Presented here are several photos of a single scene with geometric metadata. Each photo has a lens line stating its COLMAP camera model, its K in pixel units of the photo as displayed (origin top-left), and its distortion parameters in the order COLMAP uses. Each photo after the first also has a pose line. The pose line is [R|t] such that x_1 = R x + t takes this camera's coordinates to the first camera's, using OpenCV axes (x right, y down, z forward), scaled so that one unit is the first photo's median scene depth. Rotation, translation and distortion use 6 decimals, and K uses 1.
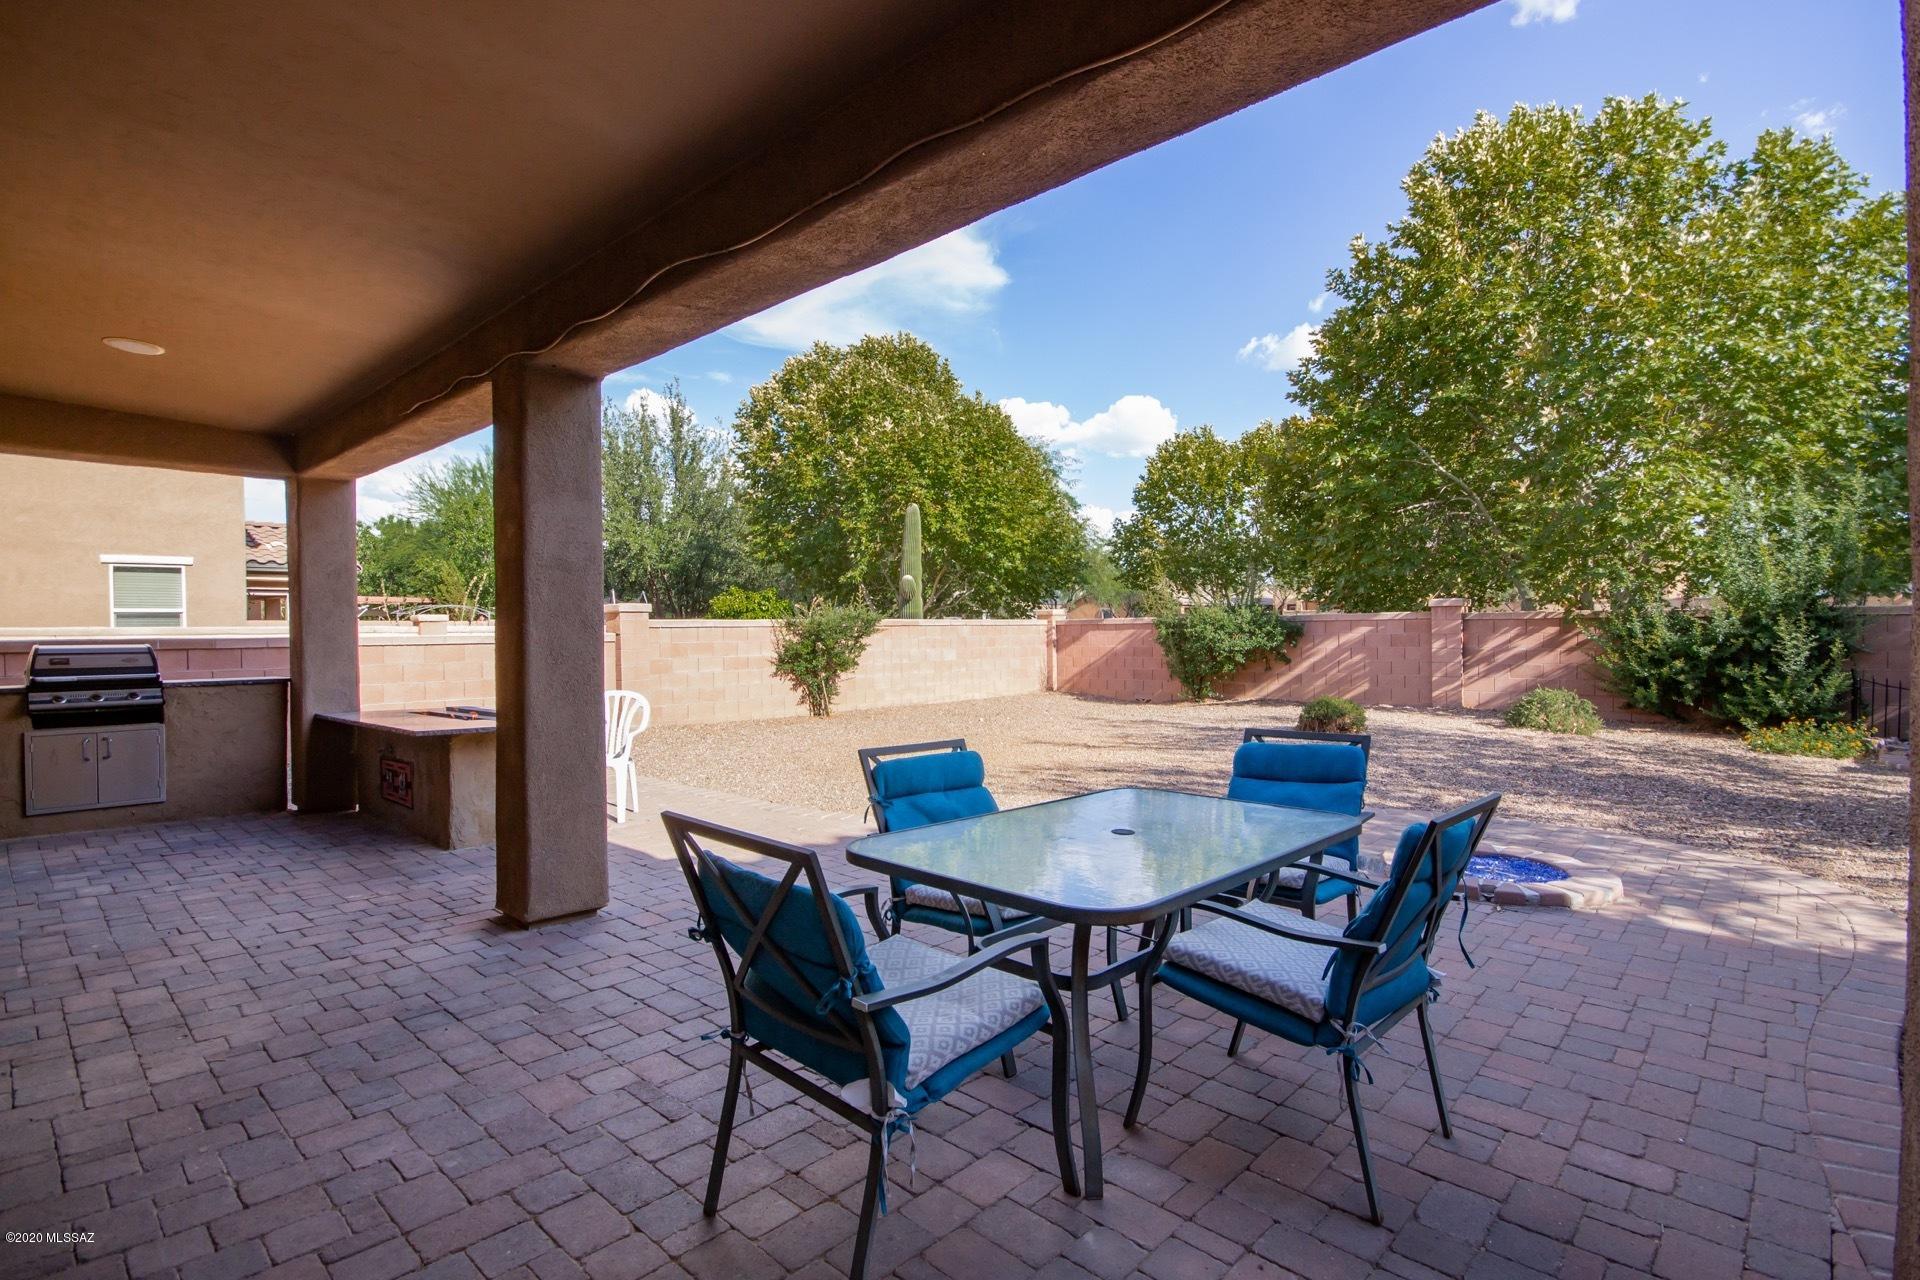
lens RADIAL K [[883.4, 0, 917.2], [0, 883.4, 697.8], [0, 0, 1]] dist [-0.003179, 0.001049]
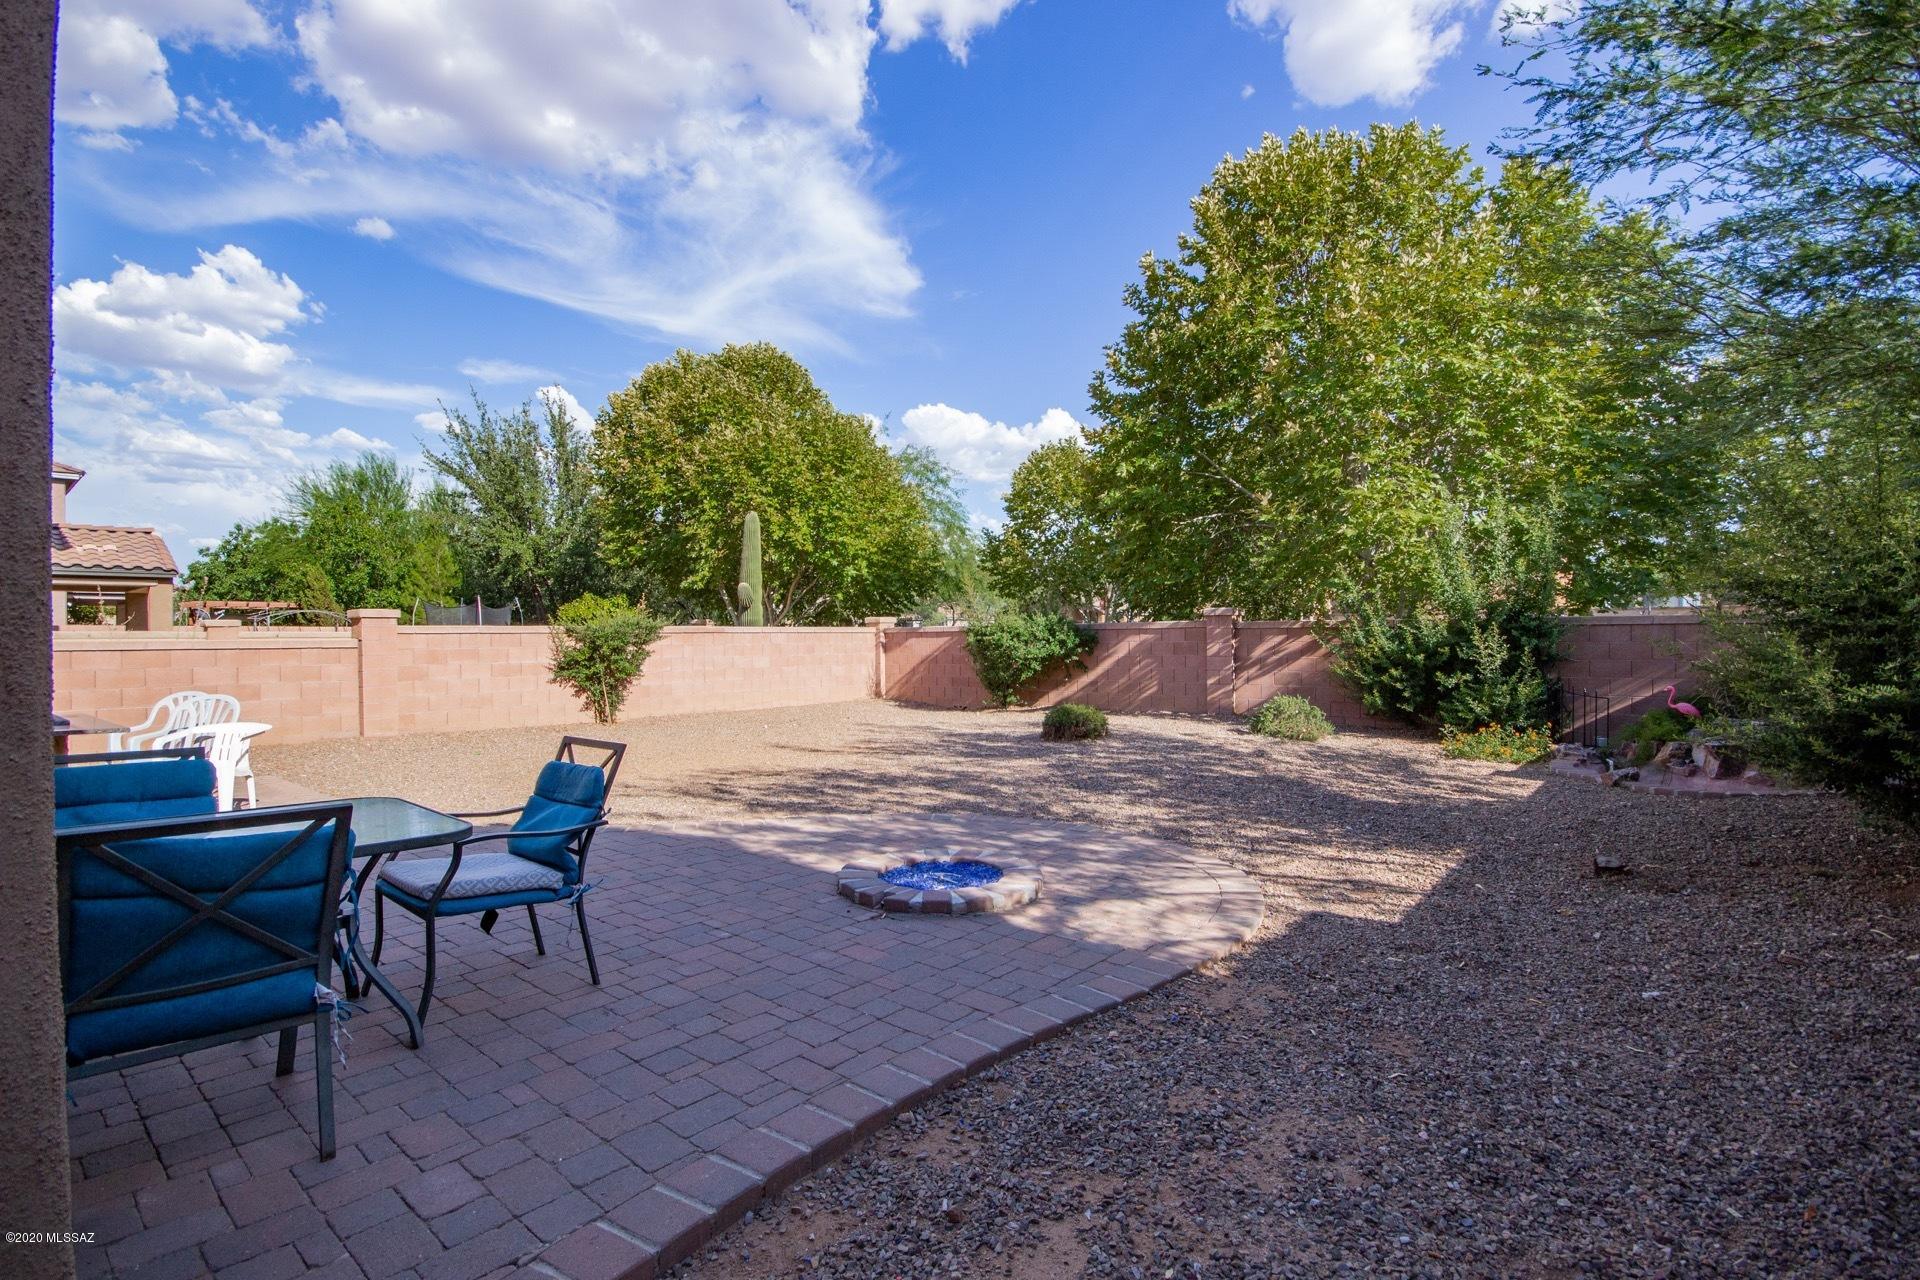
lens RADIAL K [[883.4, 0, 907.4], [0, 883.4, 684.9], [0, 0, 1]] dist [-0.003179, 0.001049]
pose [[0.999453, 0.000779, 0.033050, 0.182892], [-0.000011, 0.999731, -0.023213, 0.000259], [-0.033059, 0.023200, 0.999184, -0.001273]]
